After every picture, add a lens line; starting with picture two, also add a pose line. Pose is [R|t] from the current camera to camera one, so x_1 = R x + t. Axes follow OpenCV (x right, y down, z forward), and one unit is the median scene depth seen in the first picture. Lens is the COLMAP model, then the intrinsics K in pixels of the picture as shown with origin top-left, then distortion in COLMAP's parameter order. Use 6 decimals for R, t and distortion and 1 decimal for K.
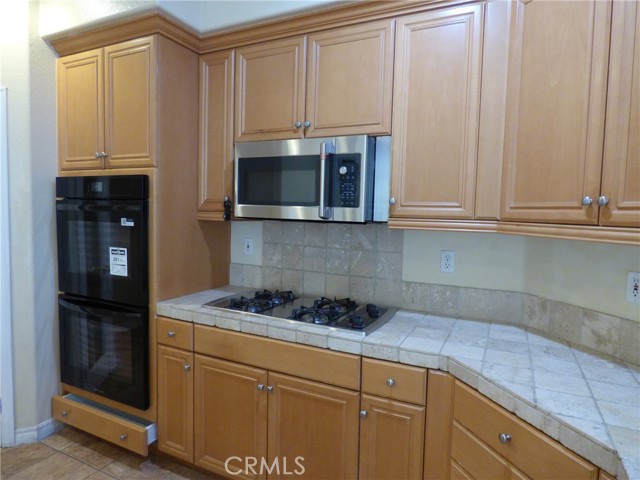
lens RADIAL K [[390.1, 0, 323.0], [0, 390.1, 238.0], [0, 0, 1]] dist [-0.018217, 0.003909]
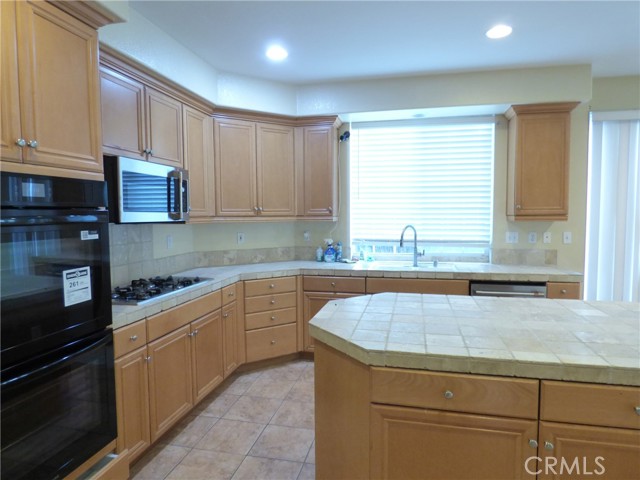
lens RADIAL K [[390.1, 0, 318.3], [0, 390.1, 239.5], [0, 0, 1]] dist [-0.018217, 0.003909]
pose [[-0.211926, -0.090239, 0.973111, -1.451045], [0.066896, 0.992053, 0.106564, -0.089349], [-0.974994, 0.087681, -0.204205, 0.694306]]
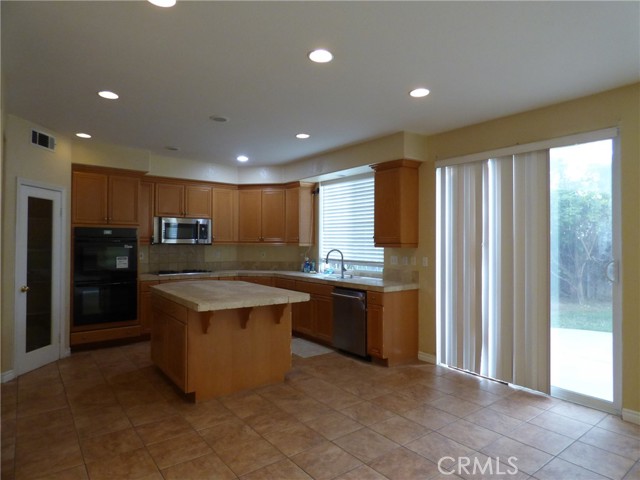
lens RADIAL K [[390.1, 0, 323.5], [0, 390.1, 240.9], [0, 0, 1]] dist [-0.018217, 0.003909]
pose [[0.444069, -0.022537, 0.895709, -2.253434], [0.067418, 0.997690, -0.008321, 0.029423], [-0.893453, 0.064082, 0.444562, -1.309048]]
